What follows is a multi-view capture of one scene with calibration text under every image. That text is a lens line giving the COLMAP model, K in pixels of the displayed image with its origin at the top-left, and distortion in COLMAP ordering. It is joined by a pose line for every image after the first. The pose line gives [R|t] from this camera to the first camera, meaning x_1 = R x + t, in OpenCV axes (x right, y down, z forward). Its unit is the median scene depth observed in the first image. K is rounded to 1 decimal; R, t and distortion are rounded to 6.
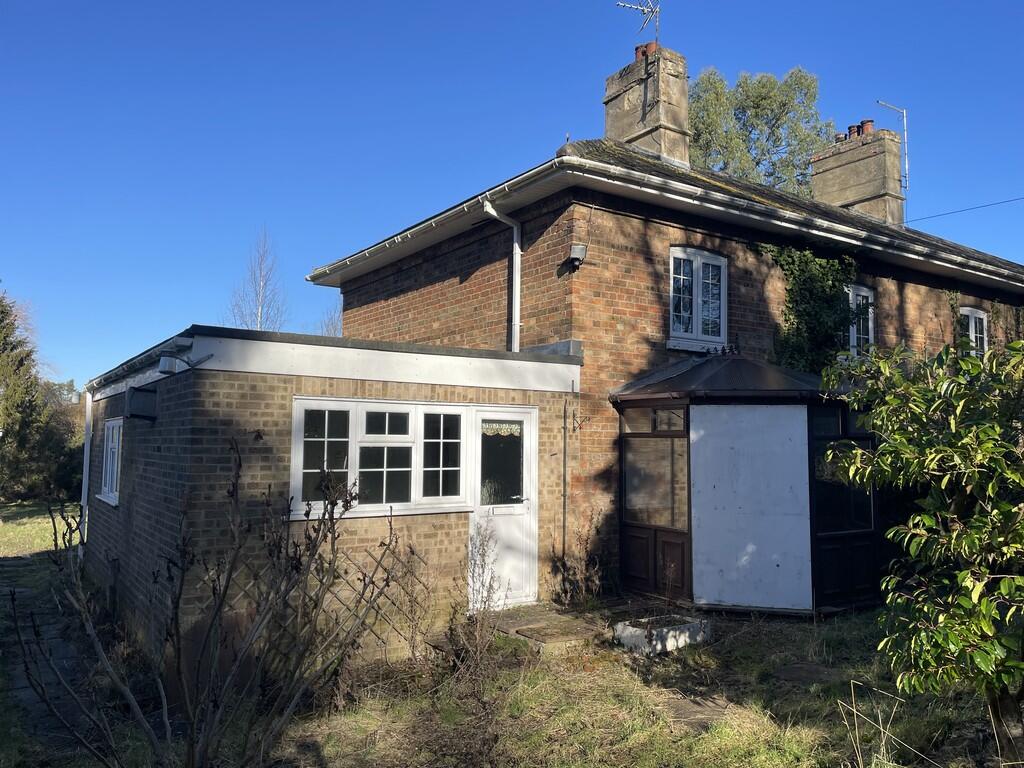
lens RADIAL K [[795.7, 0, 511.8], [0, 795.7, 382.8], [0, 0, 1]] dist [0.005116, 0.000257]
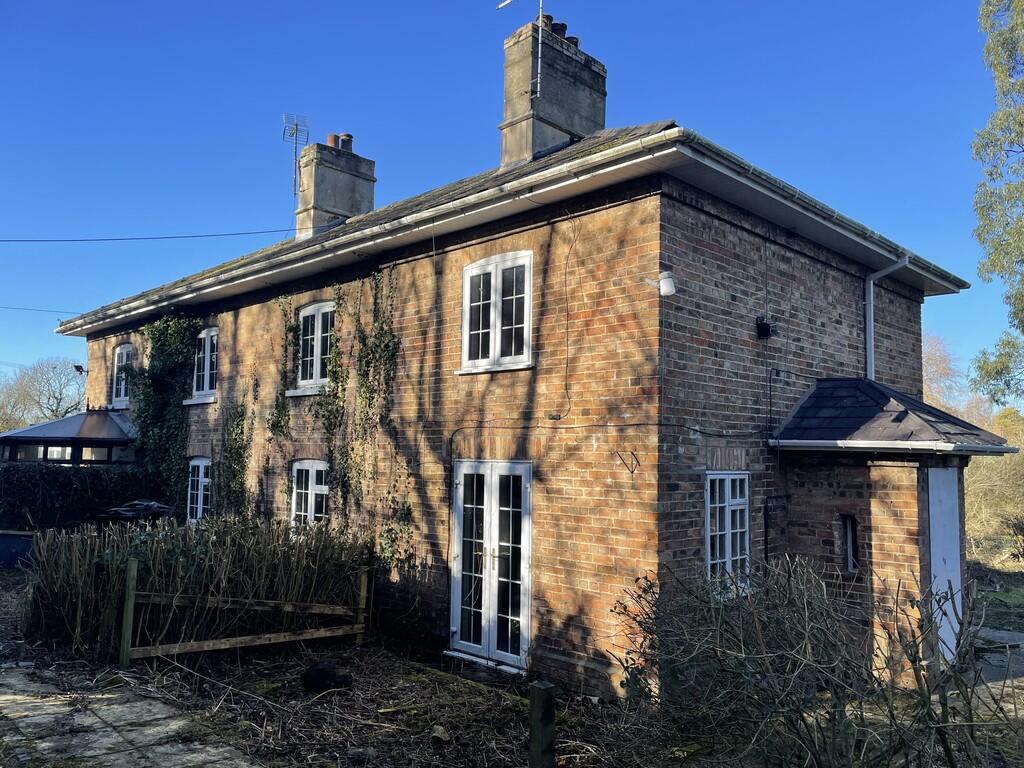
lens RADIAL K [[795.7, 0, 511.1], [0, 795.7, 384.4], [0, 0, 1]] dist [0.005116, 0.000257]
pose [[0.203733, -0.085707, -0.975268, 1.524692], [0.072719, 0.994734, -0.072226, 0.065374], [0.976322, -0.056206, 0.208893, 1.114101]]
